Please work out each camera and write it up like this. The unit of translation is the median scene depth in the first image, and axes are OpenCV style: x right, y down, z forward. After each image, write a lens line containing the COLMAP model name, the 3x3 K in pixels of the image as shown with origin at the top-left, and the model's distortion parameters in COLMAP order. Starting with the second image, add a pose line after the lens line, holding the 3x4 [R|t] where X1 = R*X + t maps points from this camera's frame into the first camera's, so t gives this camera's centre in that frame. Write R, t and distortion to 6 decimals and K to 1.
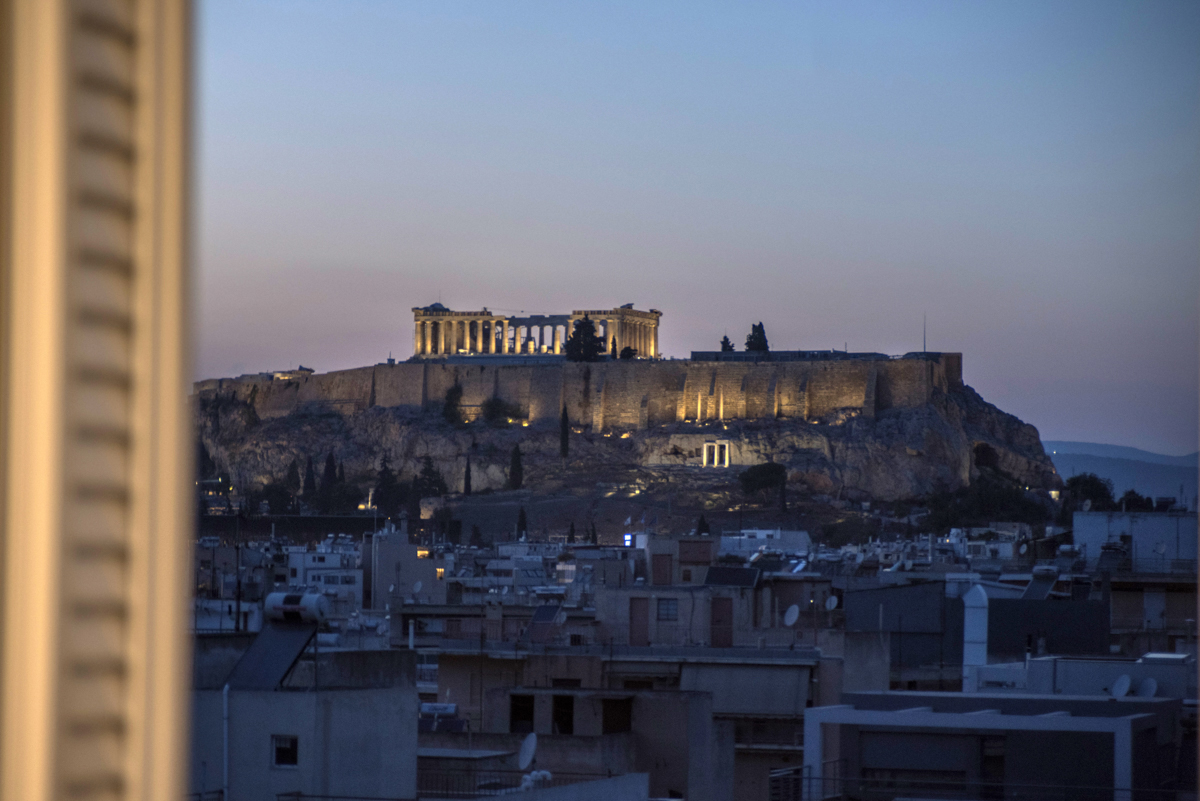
lens RADIAL K [[4446.9, 0, 594.0], [0, 4446.9, 398.6], [0, 0, 1]] dist [0.012605, 0.000000]
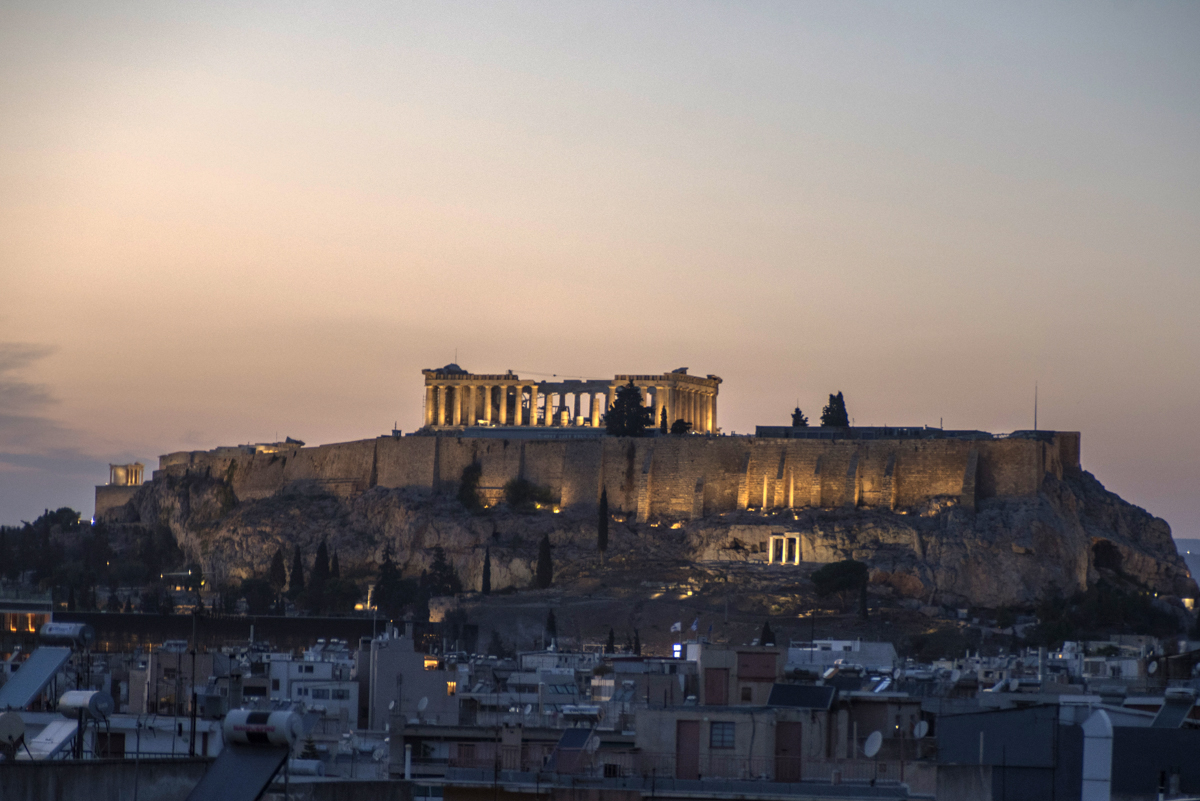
lens RADIAL K [[4446.9, 0, 605.0], [0, 4446.9, 403.1], [0, 0, 1]] dist [0.012605, 0.000000]
pose [[0.999745, 0.011748, -0.019272, 0.009612], [-0.012164, 0.999693, -0.021580, 0.003516], [0.019012, 0.021809, 0.999581, 0.164360]]
